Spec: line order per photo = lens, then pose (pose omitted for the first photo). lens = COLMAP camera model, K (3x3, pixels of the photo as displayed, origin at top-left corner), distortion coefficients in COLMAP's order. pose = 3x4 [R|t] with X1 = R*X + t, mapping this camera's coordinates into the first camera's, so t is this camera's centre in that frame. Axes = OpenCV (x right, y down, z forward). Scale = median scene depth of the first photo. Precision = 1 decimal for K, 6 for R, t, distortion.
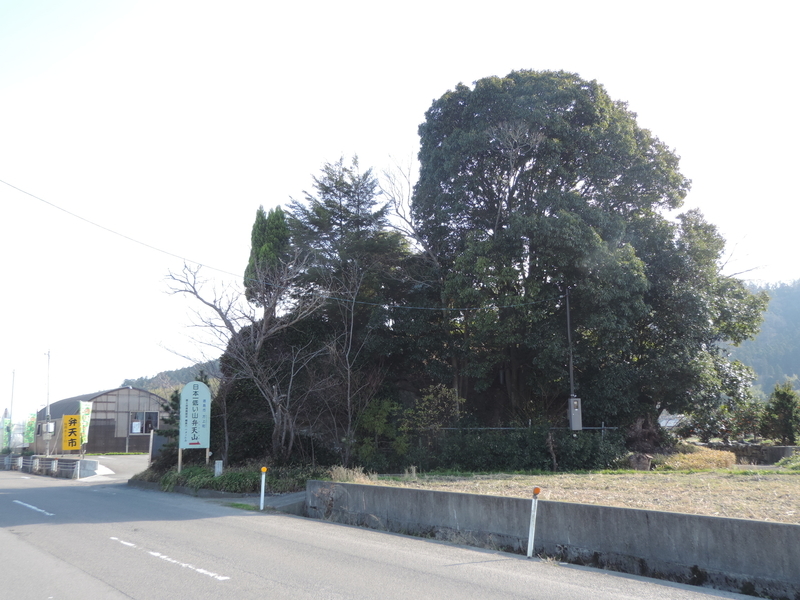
lens RADIAL K [[814.4, 0, 398.5], [0, 814.4, 297.6], [0, 0, 1]] dist [0.003170, 0.000000]
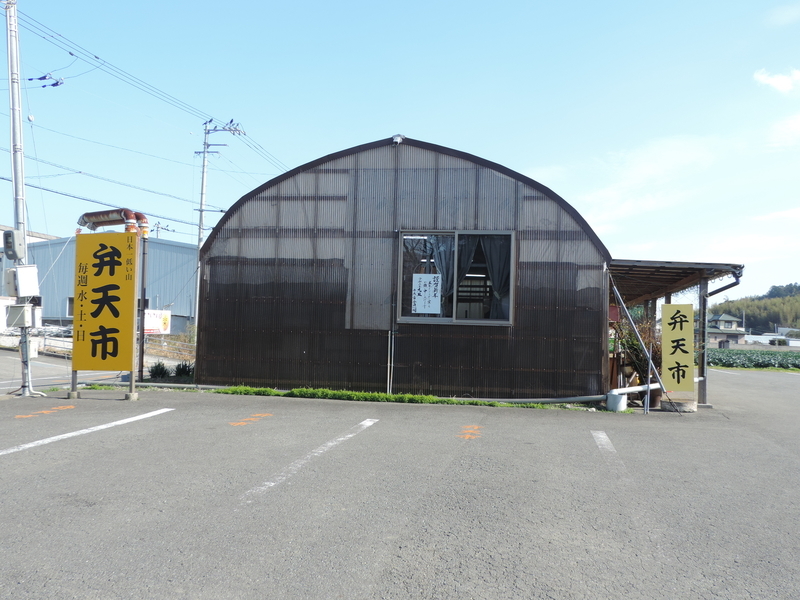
lens RADIAL K [[773.1, 0, 400.2], [0, 773.1, 300.9], [0, 0, 1]] dist [-0.007106, 0.000000]
pose [[0.711408, -0.008518, -0.702728, -0.161259], [0.087987, 0.993138, 0.077036, 0.143945], [0.697250, -0.116635, 0.707276, 0.833492]]
